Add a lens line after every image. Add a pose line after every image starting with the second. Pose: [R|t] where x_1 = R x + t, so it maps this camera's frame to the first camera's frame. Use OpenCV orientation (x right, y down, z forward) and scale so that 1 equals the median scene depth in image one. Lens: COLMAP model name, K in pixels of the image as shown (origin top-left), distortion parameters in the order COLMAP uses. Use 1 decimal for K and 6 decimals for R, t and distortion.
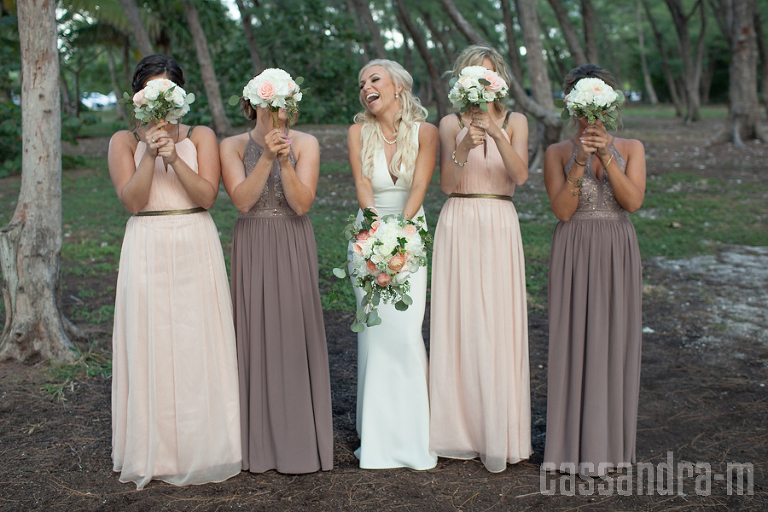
lens RADIAL K [[928.8, 0, 367.8], [0, 928.8, 244.5], [0, 0, 1]] dist [-0.130276, 0.222834]
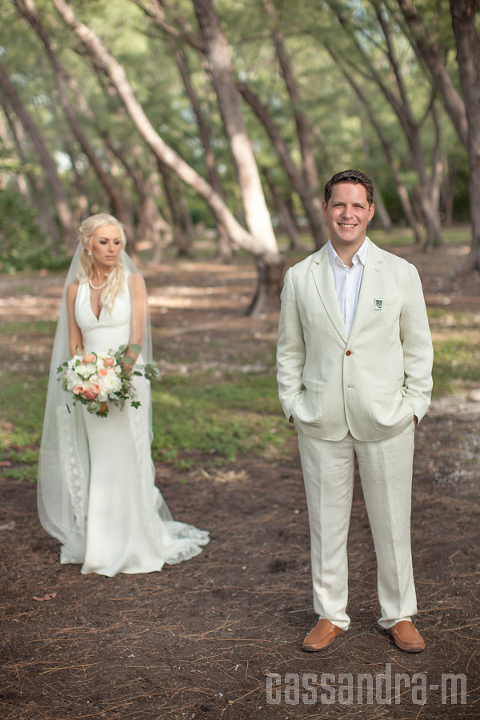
lens RADIAL K [[1232.6, 0, 240.0], [0, 1232.6, 360.0], [0, 0, 1]] dist [-0.137290, 0.057463]
pose [[0.982716, -0.062077, 0.174402, -0.068857], [0.071086, 0.996414, -0.045885, 0.020874], [-0.170928, 0.057489, 0.983605, -0.216499]]
